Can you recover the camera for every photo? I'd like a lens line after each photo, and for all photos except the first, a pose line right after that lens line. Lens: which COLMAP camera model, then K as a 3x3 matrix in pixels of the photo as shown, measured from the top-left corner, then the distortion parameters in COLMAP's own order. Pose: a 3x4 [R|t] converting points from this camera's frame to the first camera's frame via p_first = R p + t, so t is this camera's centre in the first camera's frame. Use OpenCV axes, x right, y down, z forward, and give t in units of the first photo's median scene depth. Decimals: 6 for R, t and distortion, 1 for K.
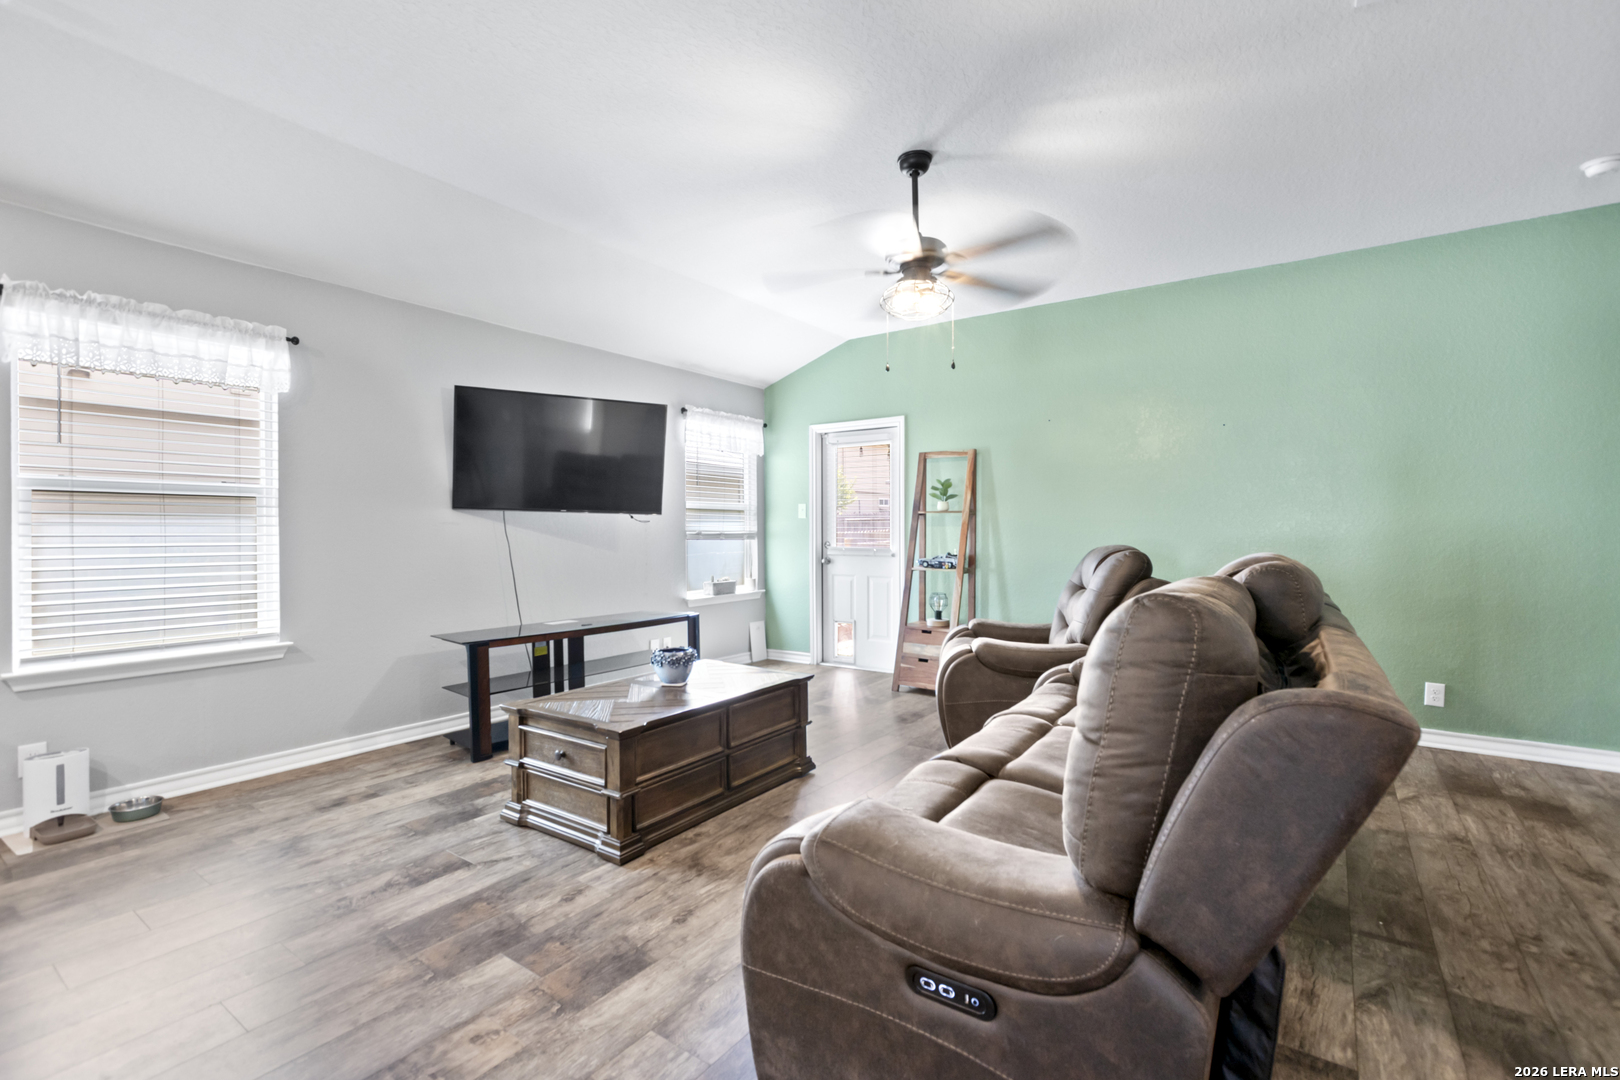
lens RADIAL K [[744.7, 0, 810.0], [0, 744.7, 540.0], [0, 0, 1]] dist [-0.004059, -0.000331]
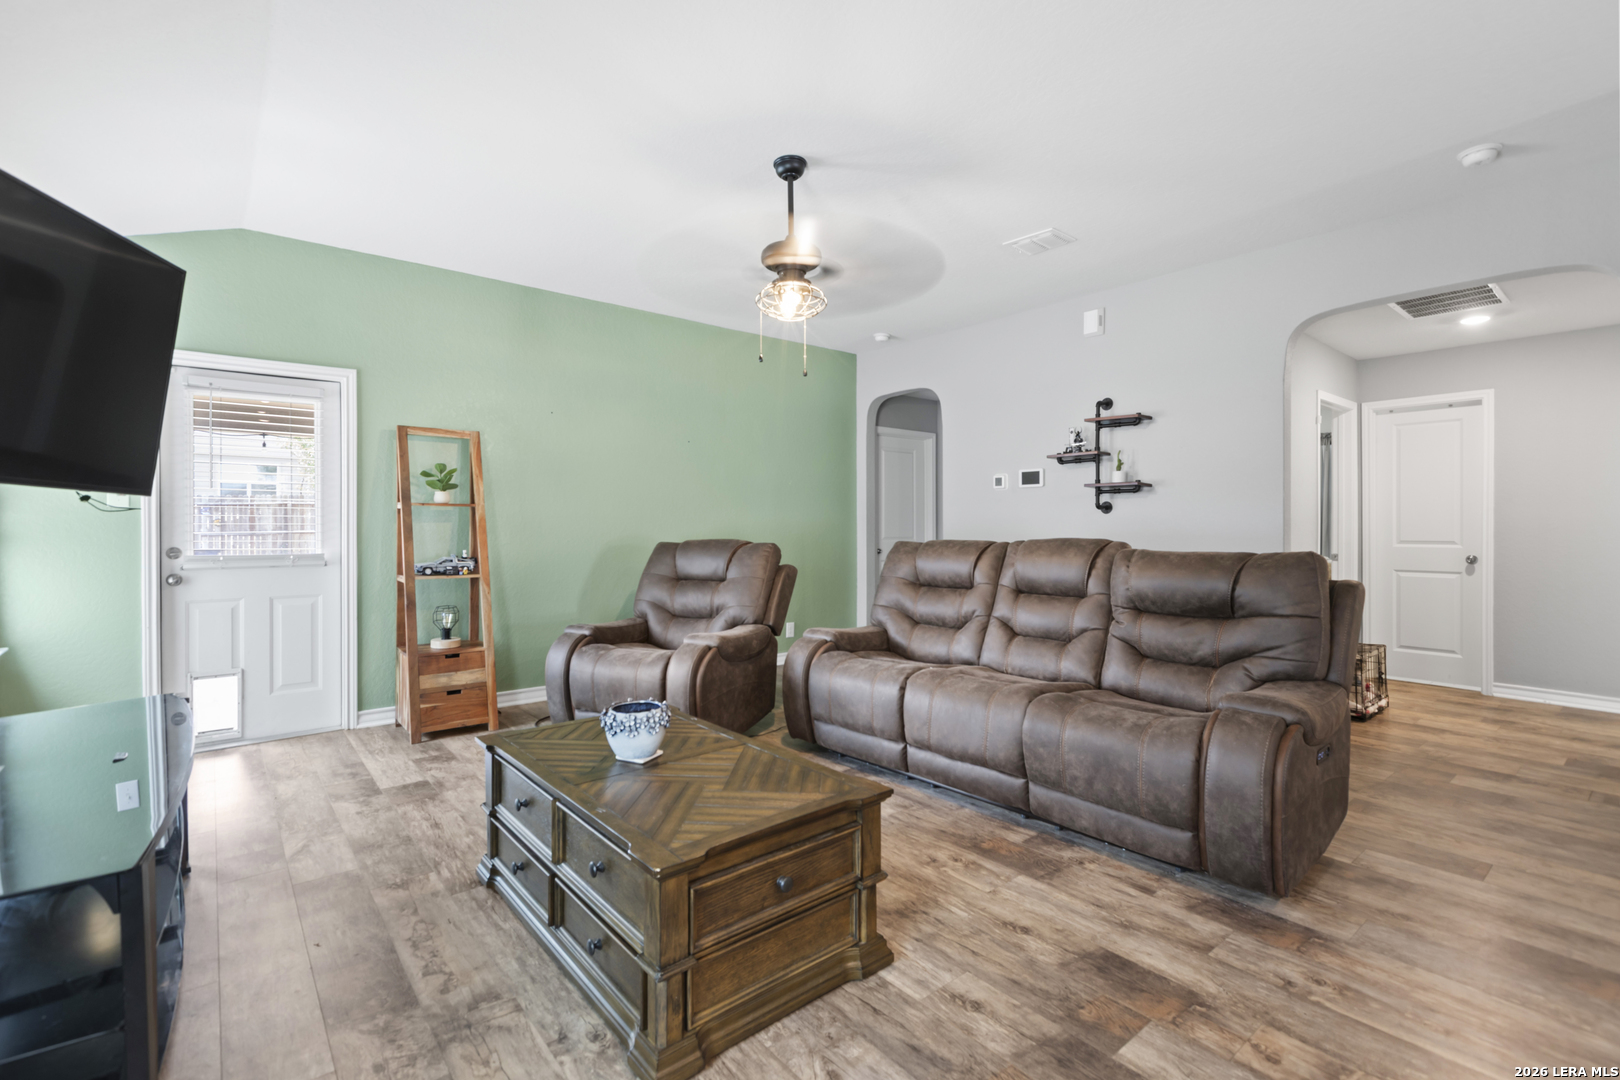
lens RADIAL K [[718.9, 0, 813.5], [0, 718.9, 525.5], [0, 0, 1]] dist [-0.001046, -0.000458]
pose [[0.258858, 0.000207, 0.965915, -1.022414], [0.016302, 0.999857, -0.004583, -0.011546], [-0.965778, 0.016932, 0.258817, 0.905556]]
